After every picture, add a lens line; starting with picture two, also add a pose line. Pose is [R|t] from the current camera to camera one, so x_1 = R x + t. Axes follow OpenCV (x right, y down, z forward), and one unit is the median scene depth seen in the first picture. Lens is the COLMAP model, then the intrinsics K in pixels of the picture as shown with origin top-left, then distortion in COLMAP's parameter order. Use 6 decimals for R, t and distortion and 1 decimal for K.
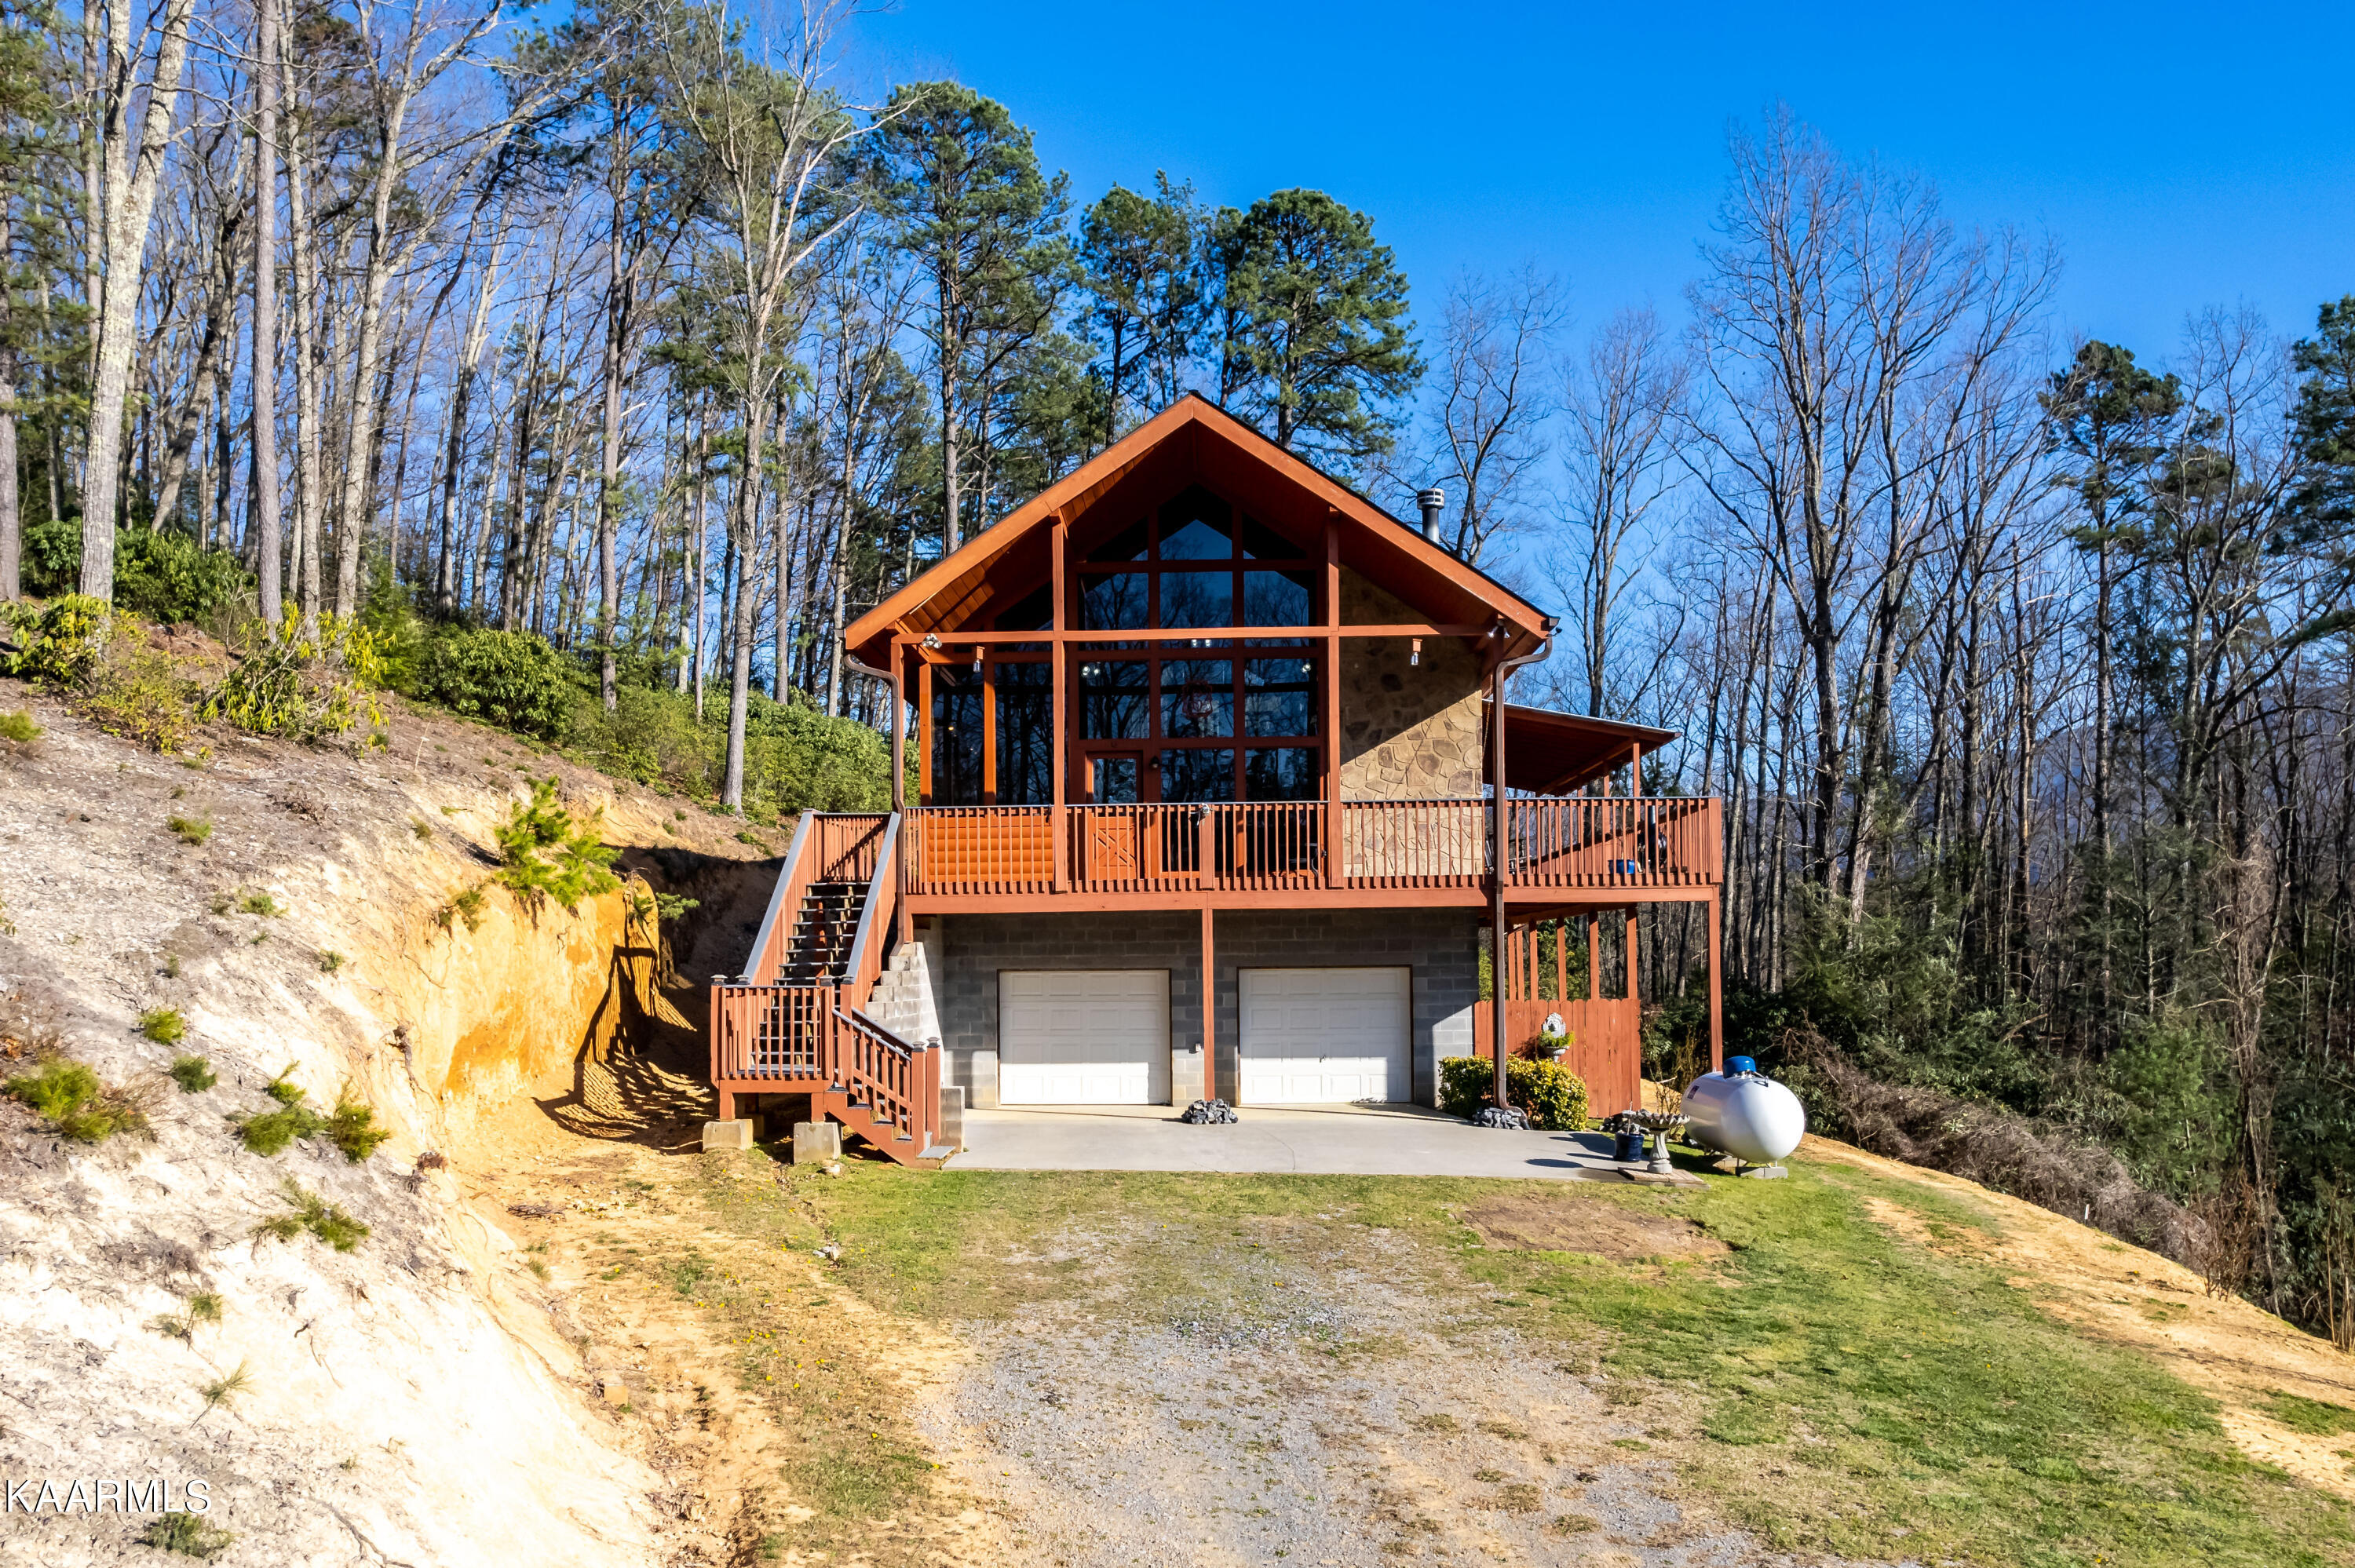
lens RADIAL K [[1754.9, 0, 1176.1], [0, 1754.9, 945.4], [0, 0, 1]] dist [-0.041326, 0.002930]
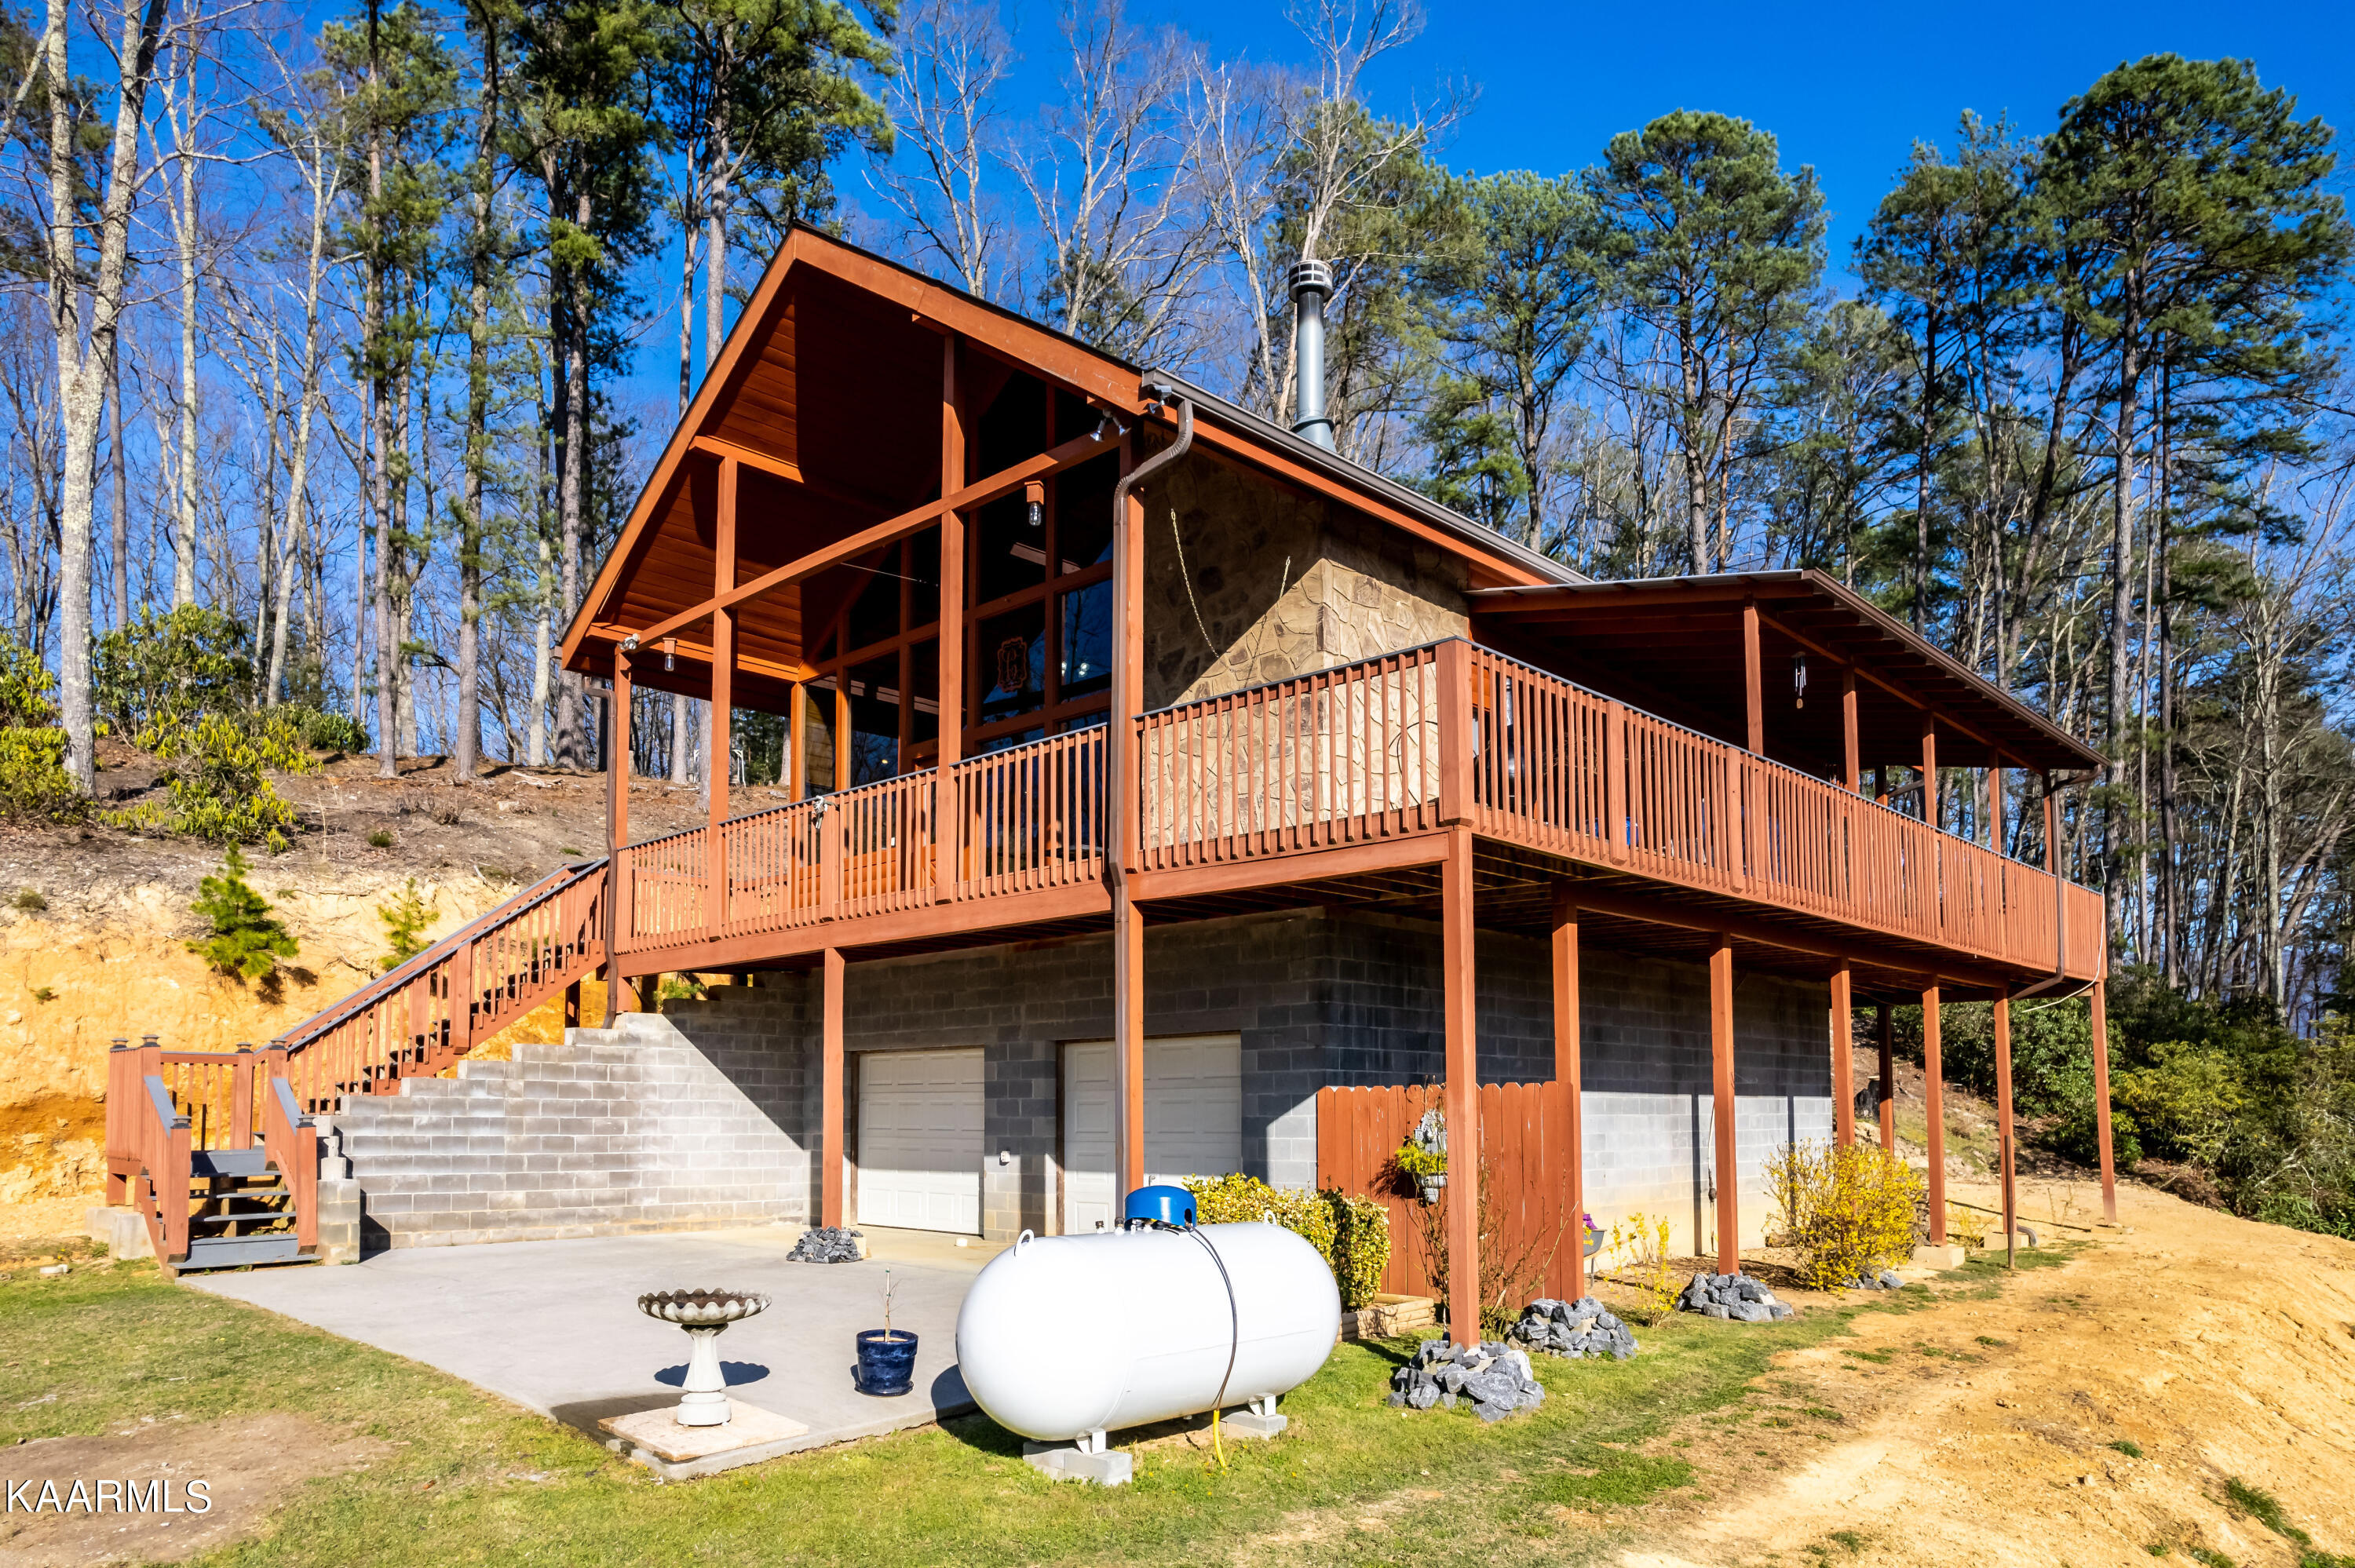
lens RADIAL K [[1572.9, 0, 1169.4], [0, 1572.9, 1026.6], [0, 0, 1]] dist [-0.064889, 0.039622]
pose [[0.745712, -0.029285, -0.665624, 0.479494], [0.002117, 0.999133, -0.041587, 0.032979], [0.666265, 0.029603, 0.745127, 0.577462]]
